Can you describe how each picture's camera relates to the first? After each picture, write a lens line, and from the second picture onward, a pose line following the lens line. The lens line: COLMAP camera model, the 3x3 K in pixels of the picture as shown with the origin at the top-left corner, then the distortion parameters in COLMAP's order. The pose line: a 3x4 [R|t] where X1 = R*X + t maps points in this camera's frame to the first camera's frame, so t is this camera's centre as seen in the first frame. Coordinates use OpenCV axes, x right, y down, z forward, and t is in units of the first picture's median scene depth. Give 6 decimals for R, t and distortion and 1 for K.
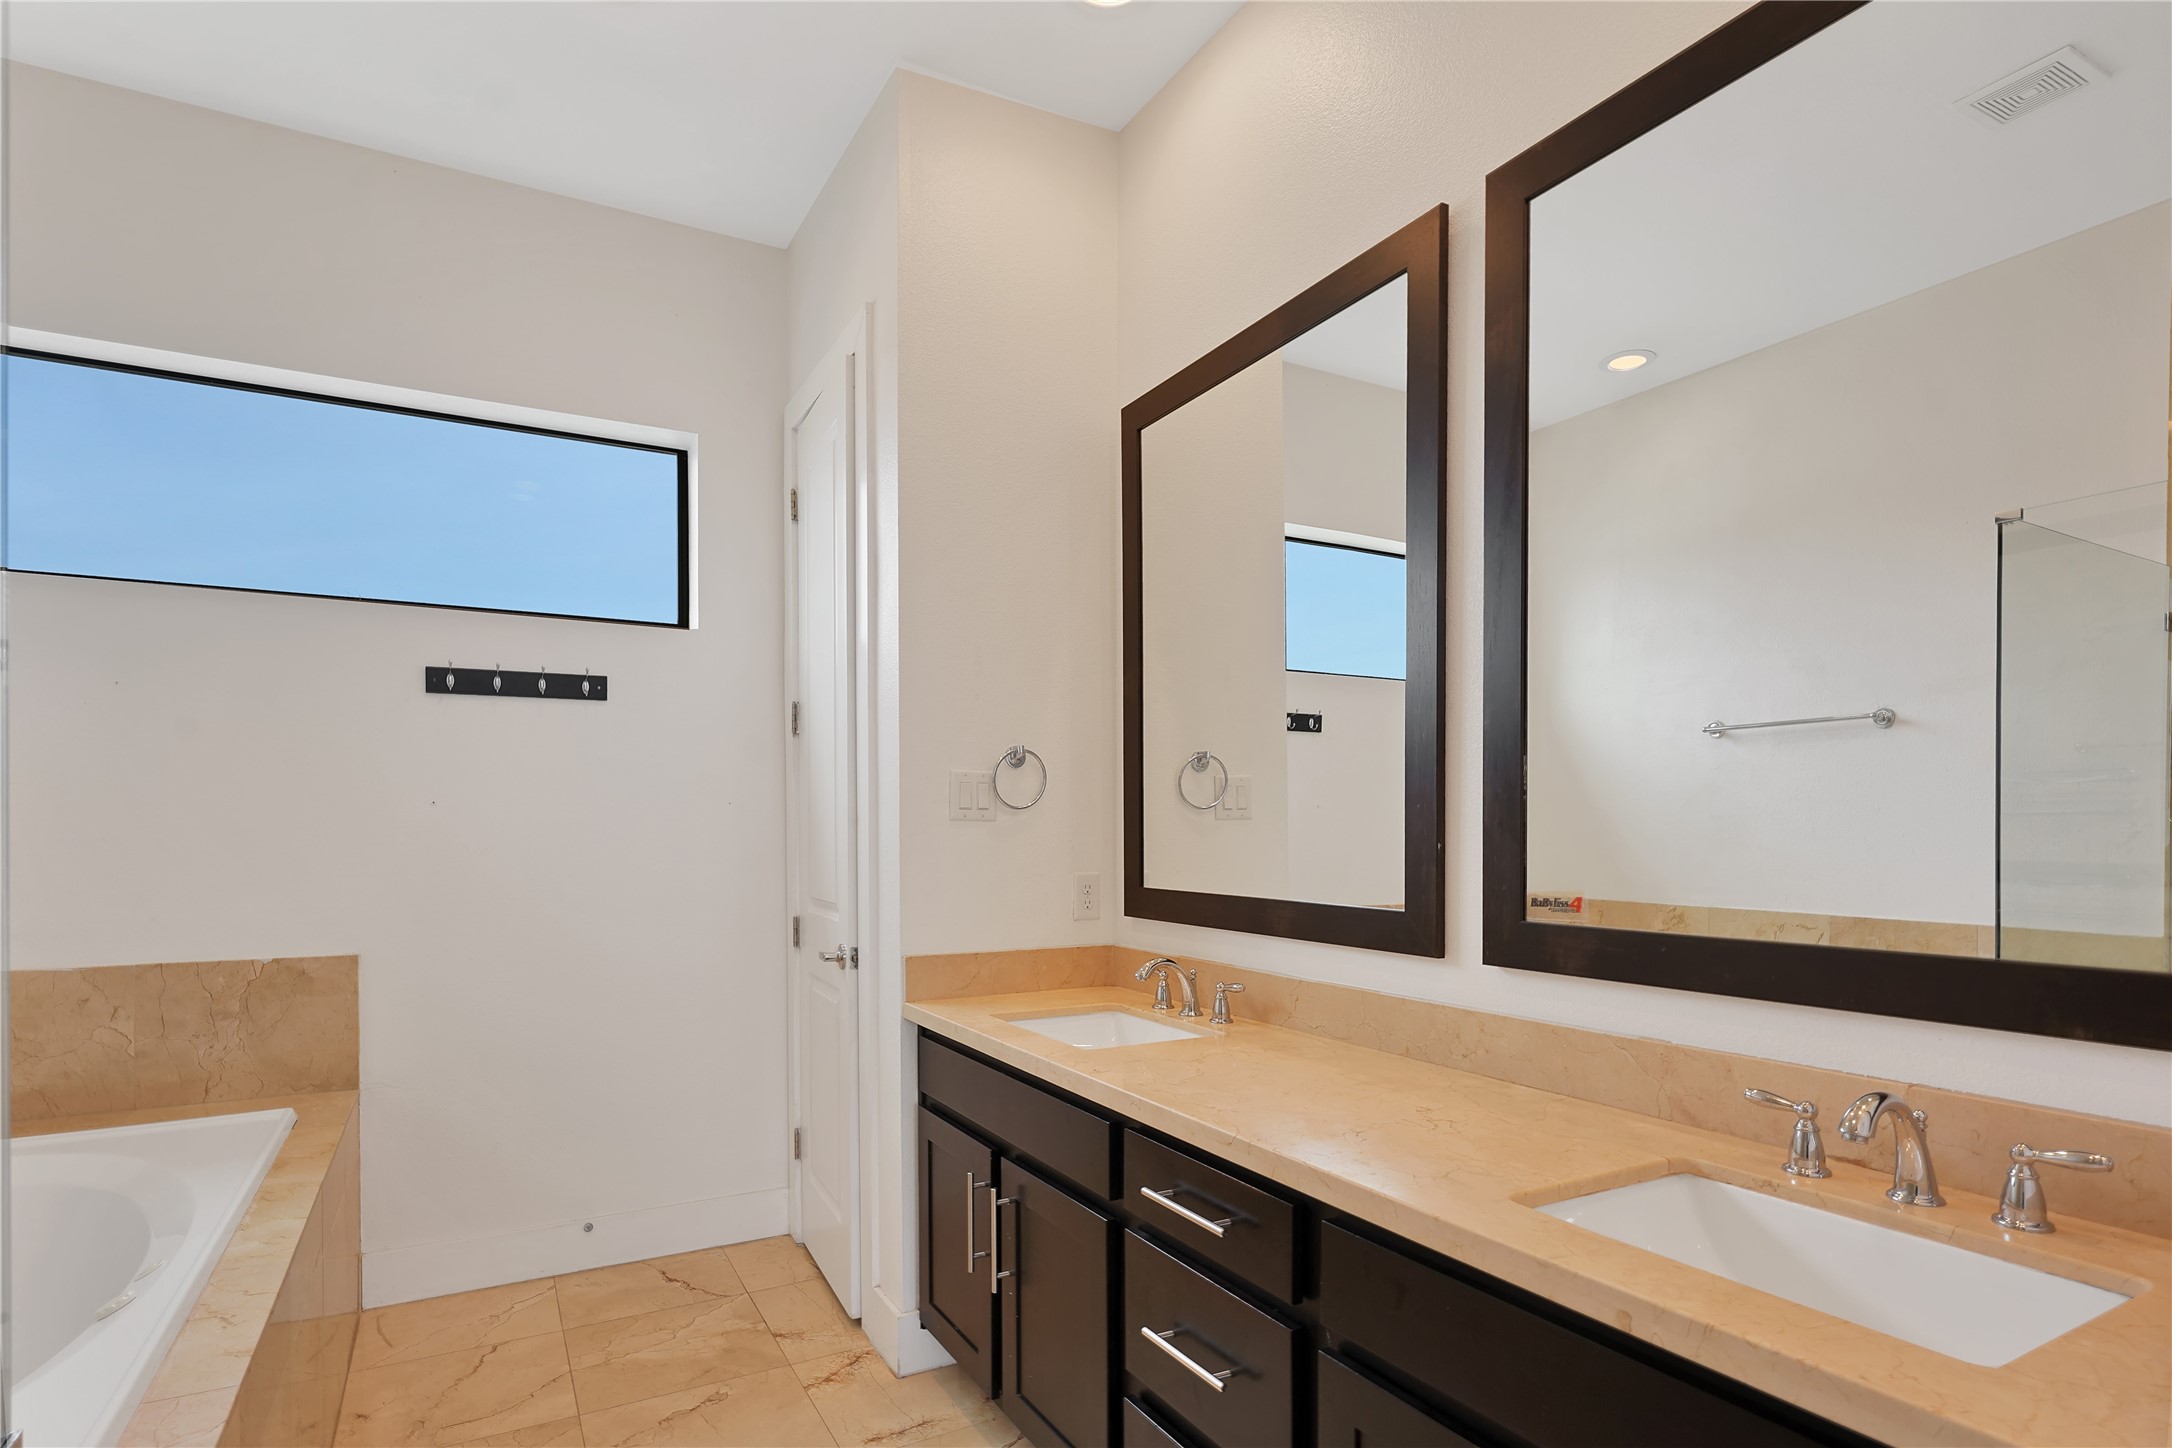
lens RADIAL K [[1102.6, 0, 1086.0], [0, 1102.6, 831.3], [0, 0, 1]] dist [-0.016404, -0.000532]
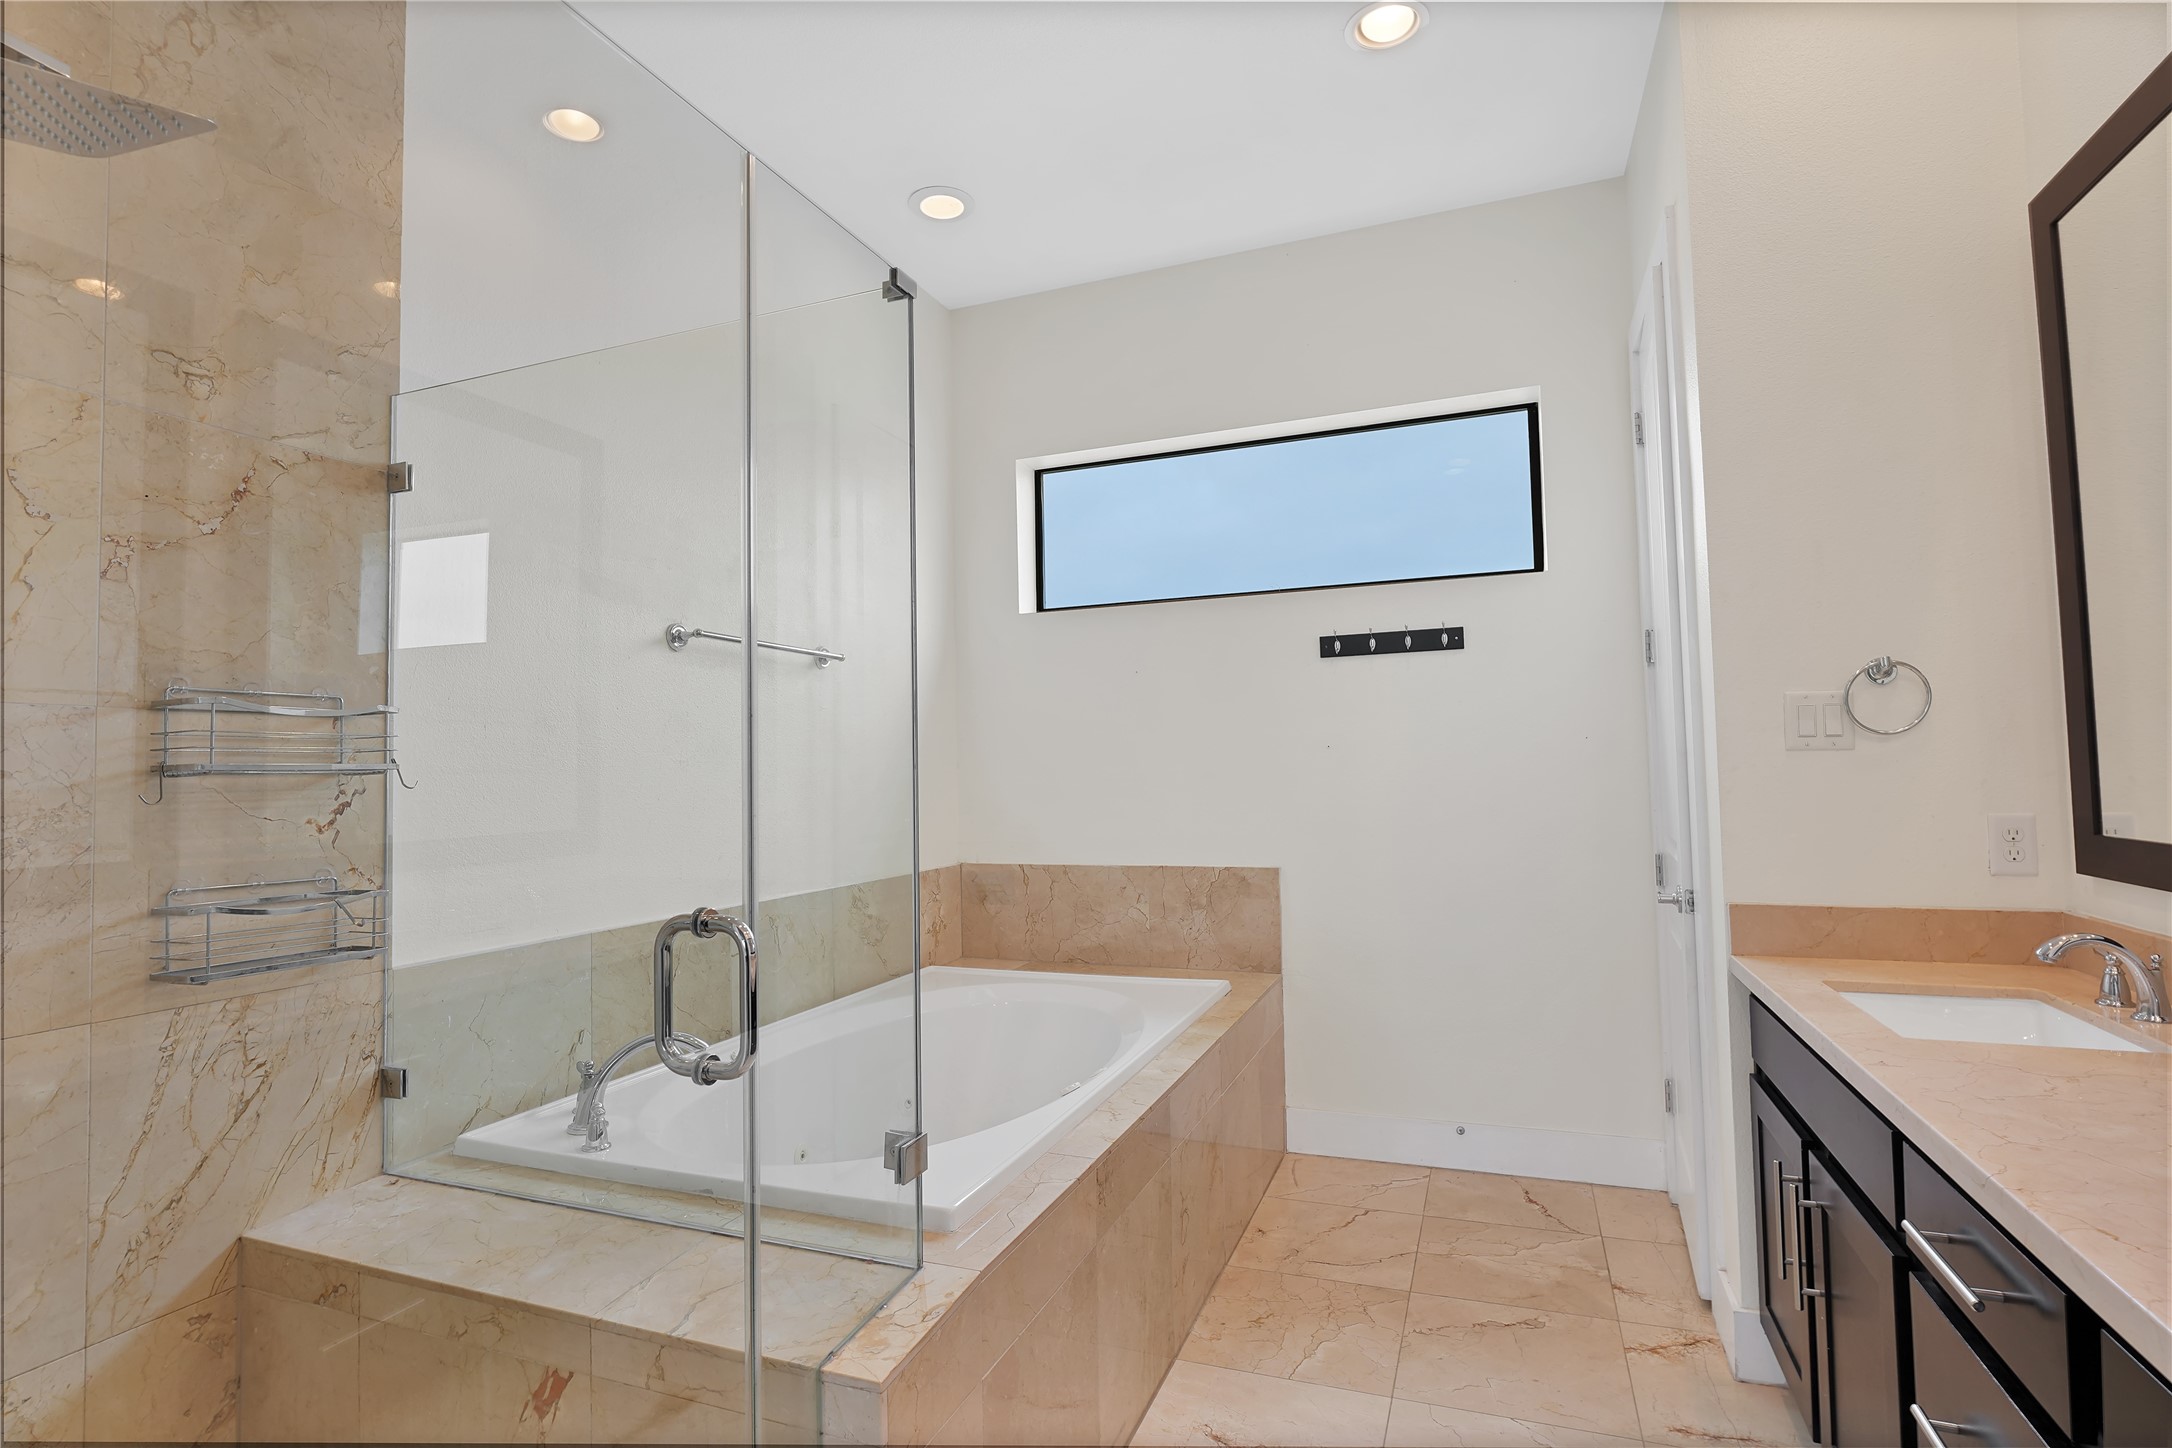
lens RADIAL K [[1058.3, 0, 1086.0], [0, 1058.3, 724.0], [0, 0, 1]] dist [-0.014093, -0.001184]
pose [[0.632692, -0.046043, -0.773034, 0.161383], [0.016658, 0.998809, -0.045856, -0.001781], [0.774225, 0.016136, 0.632705, 0.045386]]
